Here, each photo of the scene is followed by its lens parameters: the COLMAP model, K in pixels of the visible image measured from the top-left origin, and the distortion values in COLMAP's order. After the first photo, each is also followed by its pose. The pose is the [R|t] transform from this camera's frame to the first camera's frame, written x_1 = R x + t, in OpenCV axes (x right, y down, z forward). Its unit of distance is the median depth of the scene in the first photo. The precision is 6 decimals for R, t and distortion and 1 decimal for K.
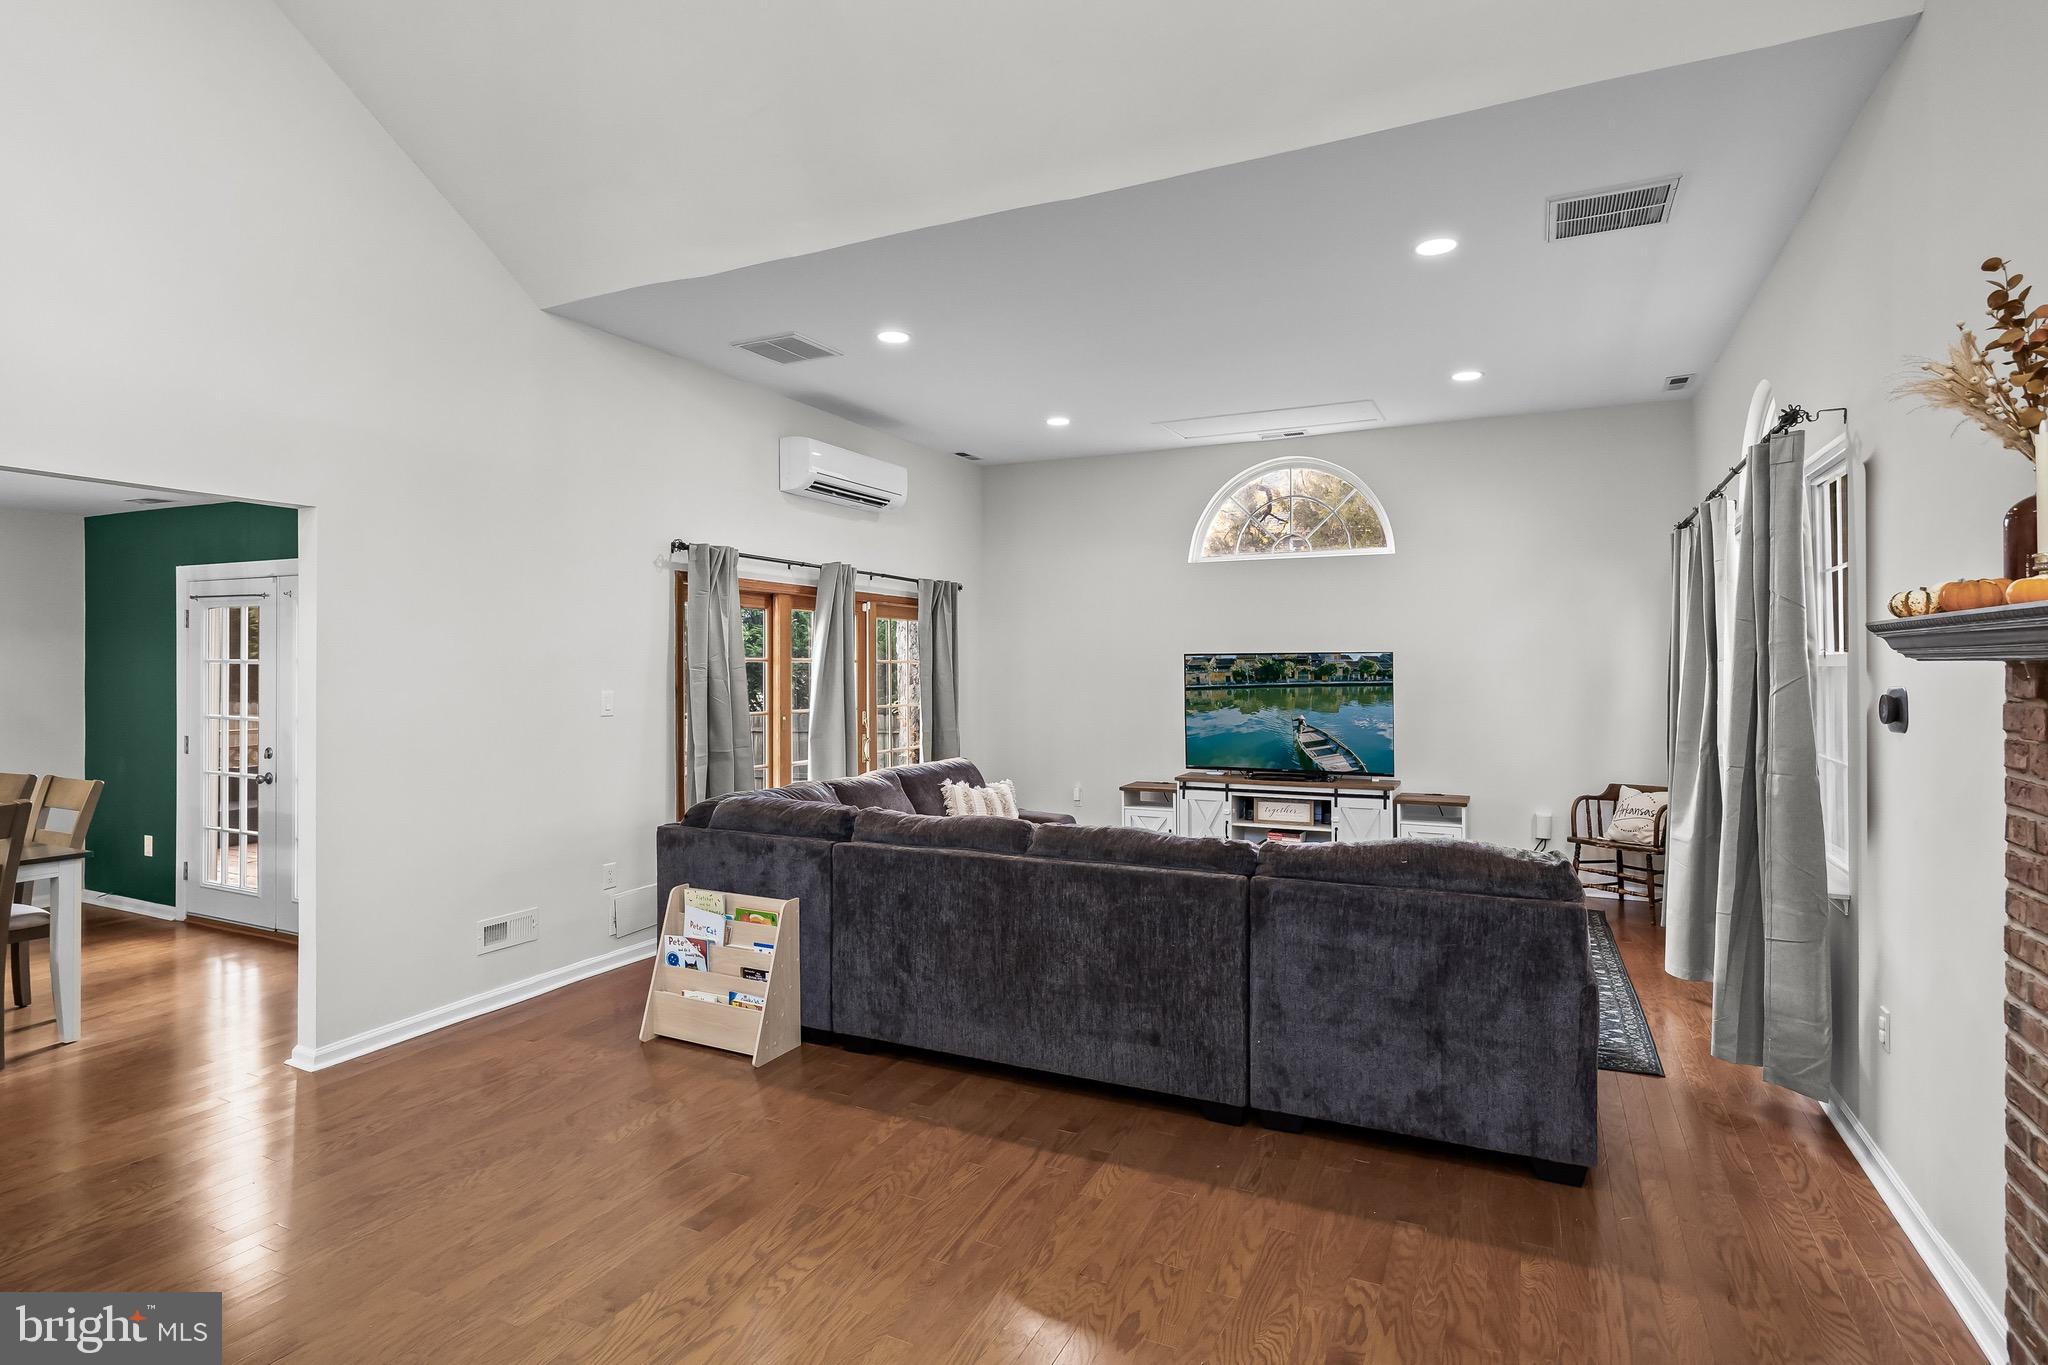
lens RADIAL K [[1025.1, 0, 1034.3], [0, 1025.1, 677.8], [0, 0, 1]] dist [-0.001882, -0.001332]
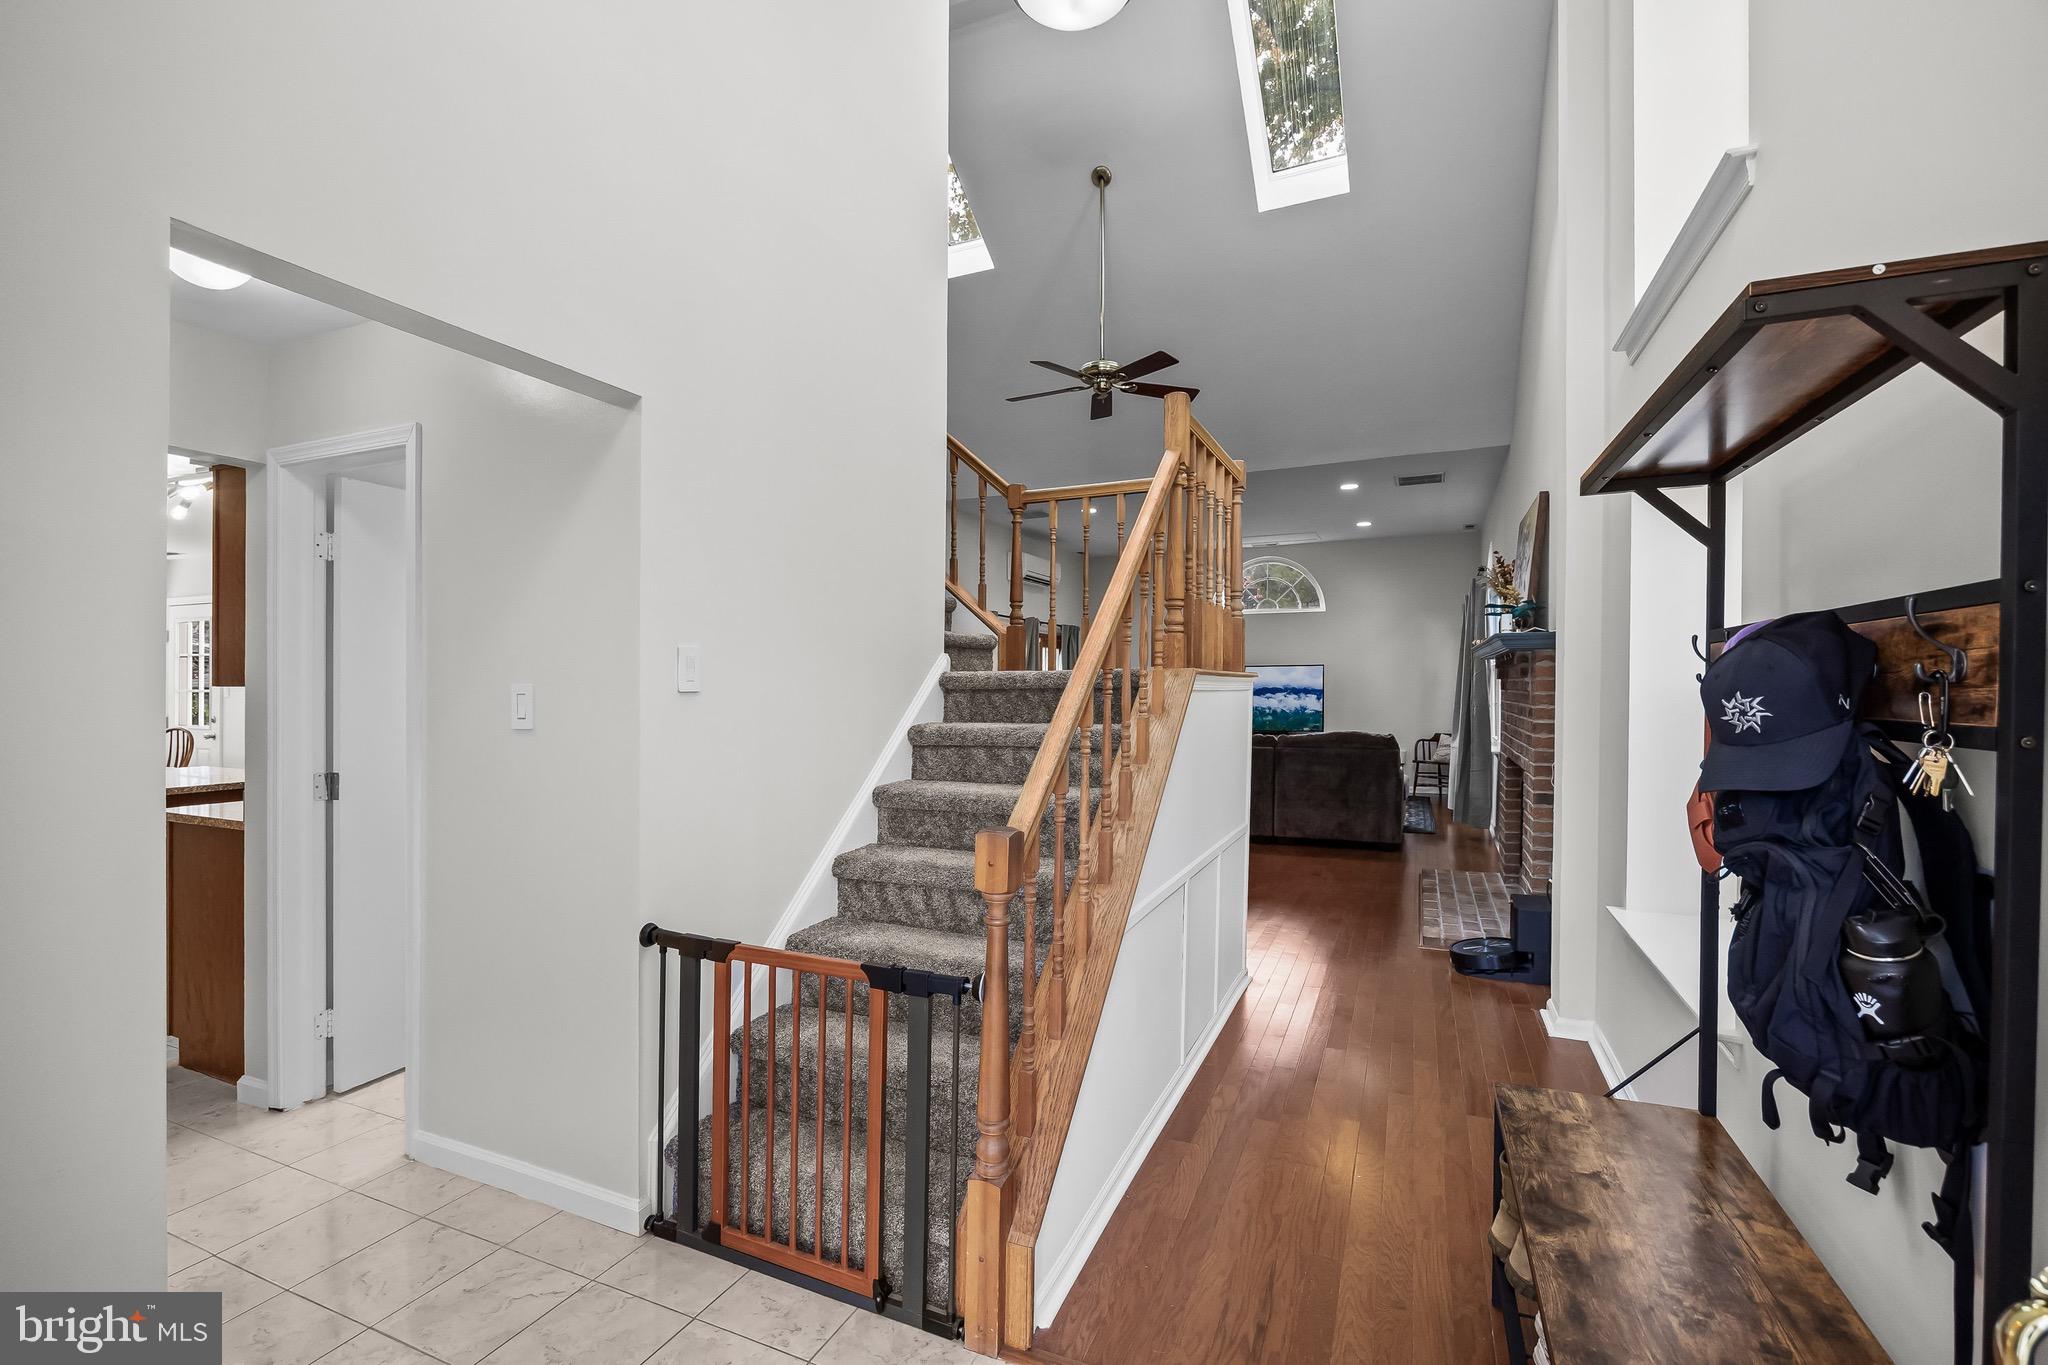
lens RADIAL K [[885.6, 0, 1027.0], [0, 885.6, 693.3], [0, 0, 1]] dist [-0.002306, -0.000454]
pose [[0.999518, 0.007487, 0.030141, -0.448372], [-0.007797, 0.999918, 0.010205, 0.034918], [-0.030062, -0.010435, 0.999494, -1.128527]]
